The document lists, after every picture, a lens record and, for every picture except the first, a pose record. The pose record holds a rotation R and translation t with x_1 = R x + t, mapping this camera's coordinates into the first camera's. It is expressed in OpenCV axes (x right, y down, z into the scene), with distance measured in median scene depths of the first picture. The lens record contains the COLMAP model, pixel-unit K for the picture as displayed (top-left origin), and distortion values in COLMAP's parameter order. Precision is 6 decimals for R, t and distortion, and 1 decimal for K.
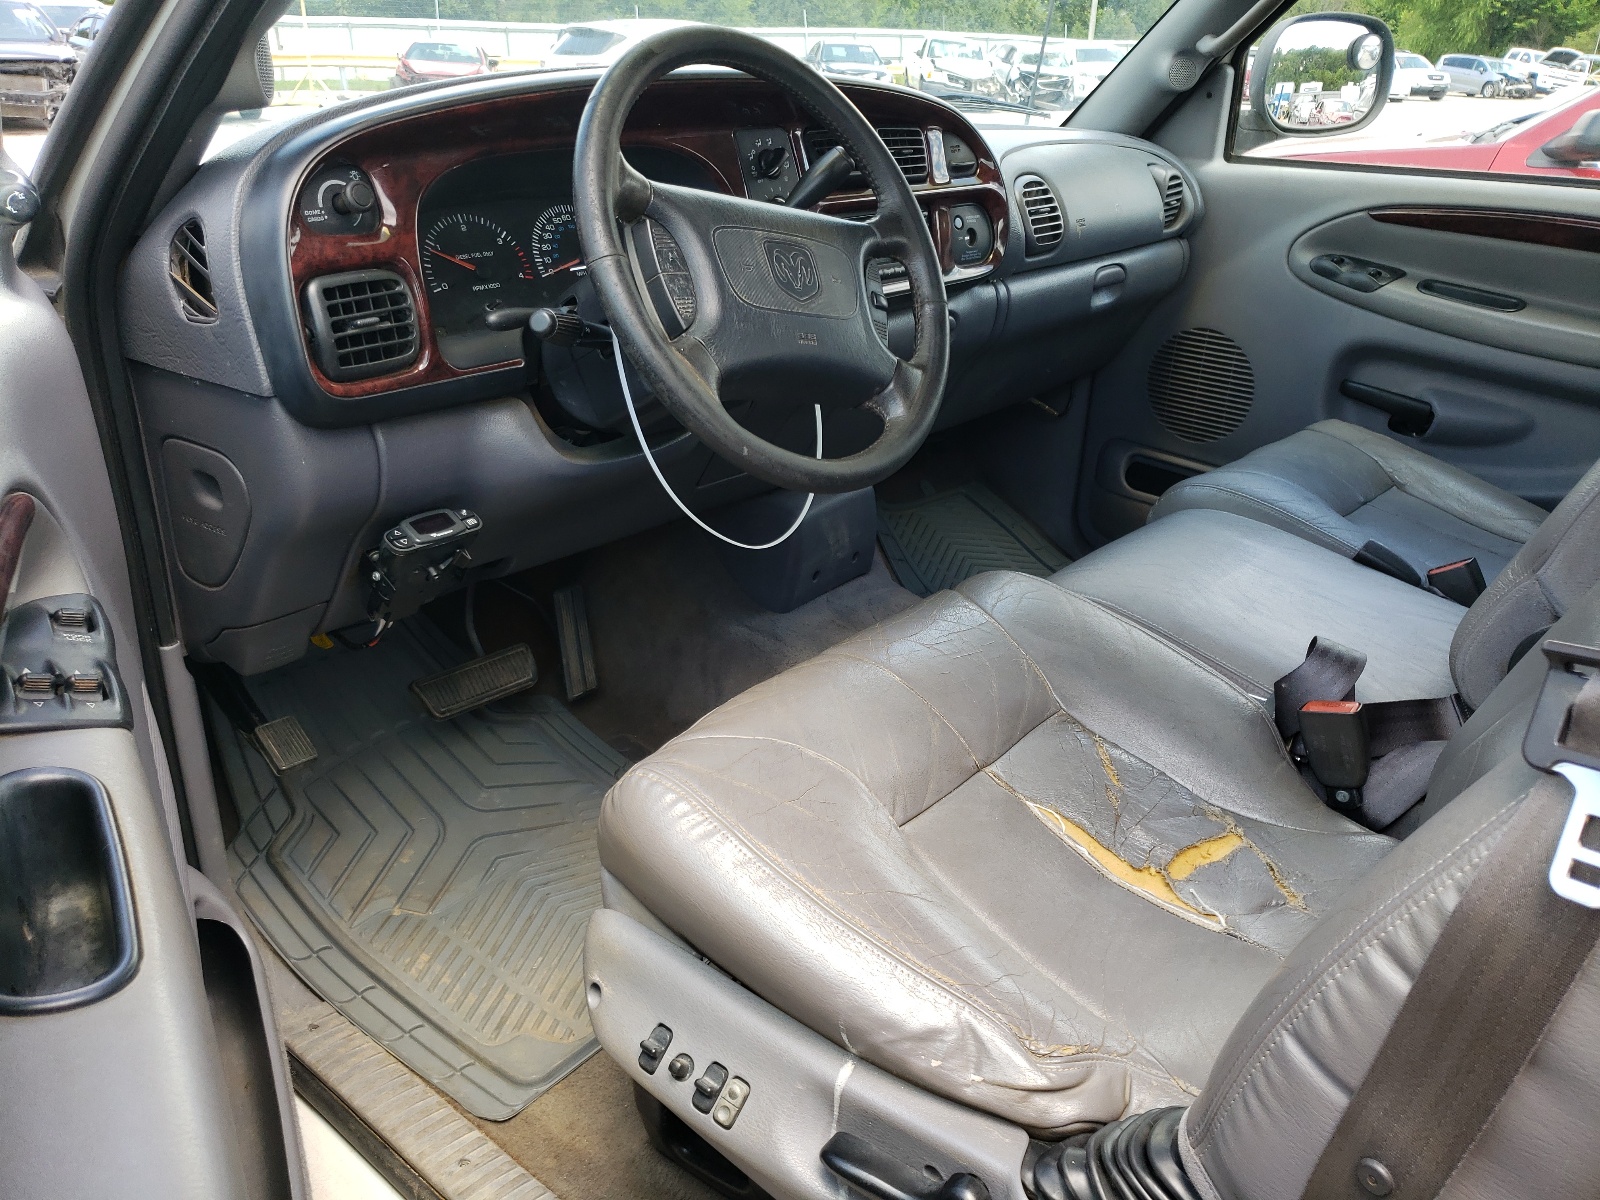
lens RADIAL K [[1222.8, 0, 801.1], [0, 1222.8, 599.6], [0, 0, 1]] dist [0.015113, -0.023222]
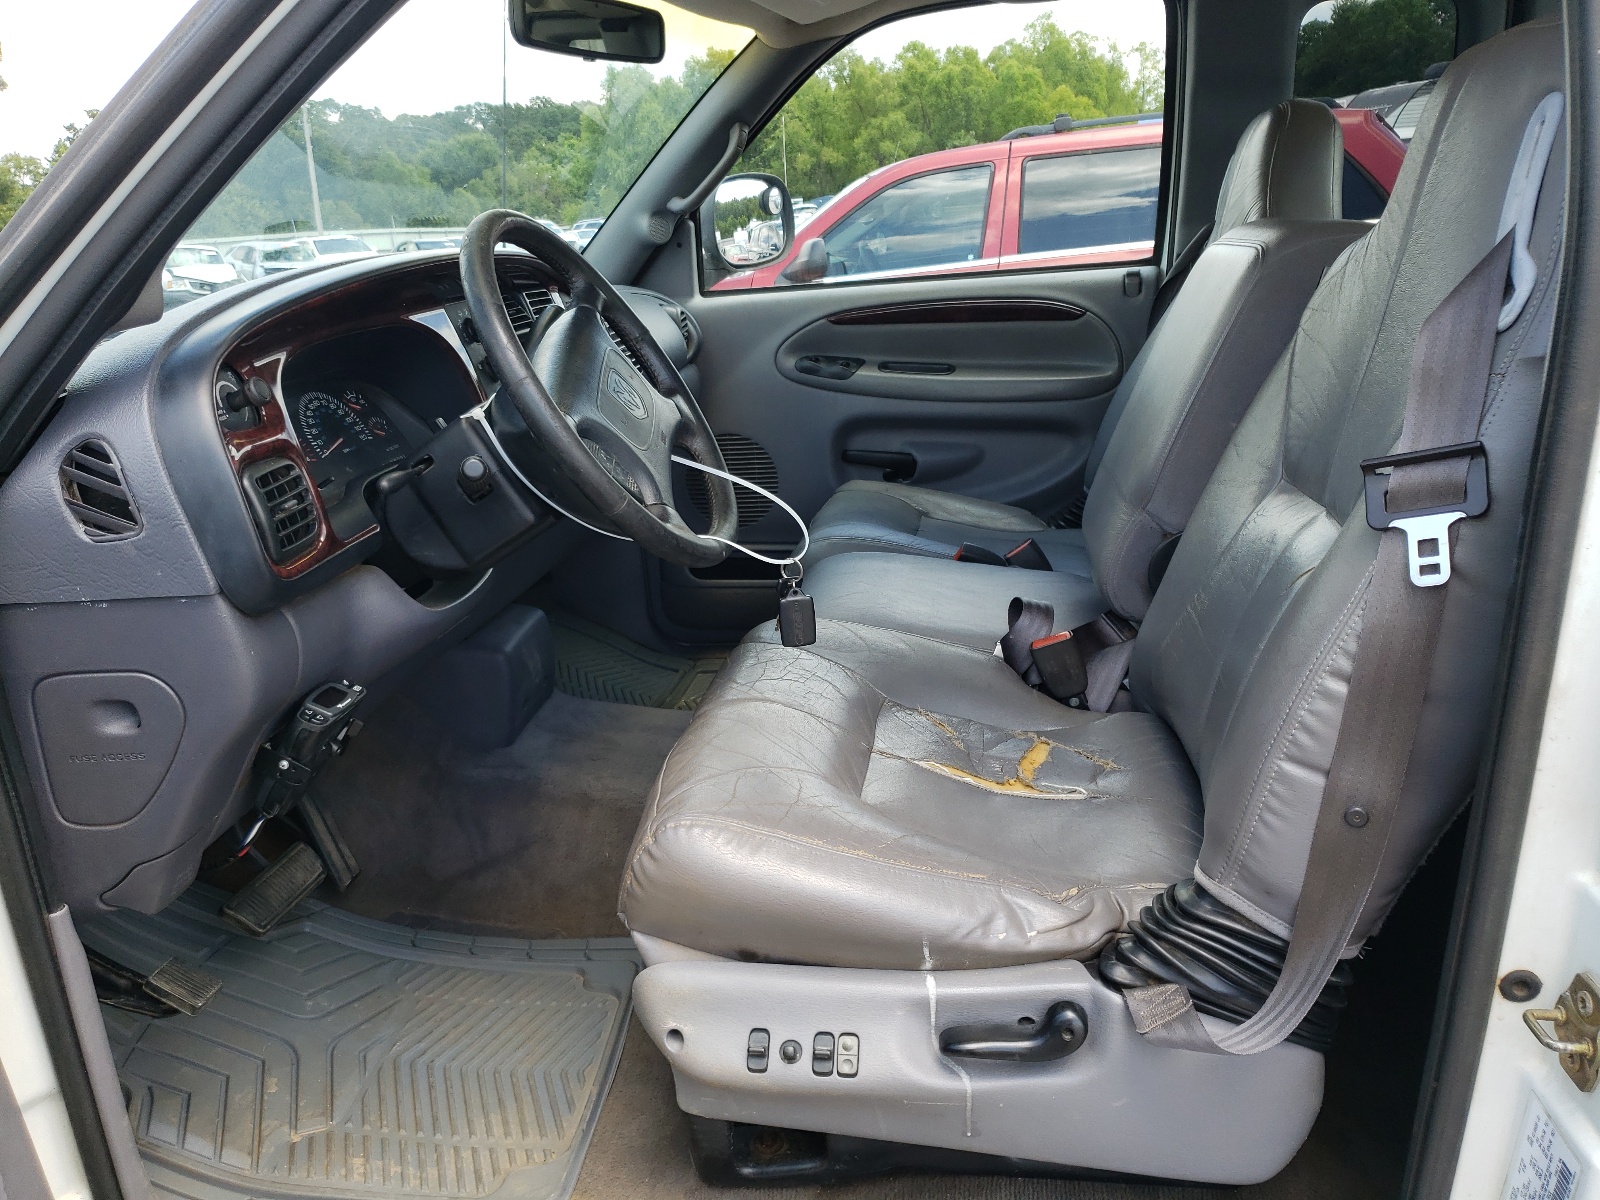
lens RADIAL K [[1222.8, 0, 798.5], [0, 1222.8, 605.2], [0, 0, 1]] dist [0.015113, -0.023222]
pose [[0.845719, -0.242084, 0.475558, -0.426564], [0.298657, 0.953258, -0.045864, 0.026877], [-0.442226, 0.180816, 0.878488, -0.078539]]
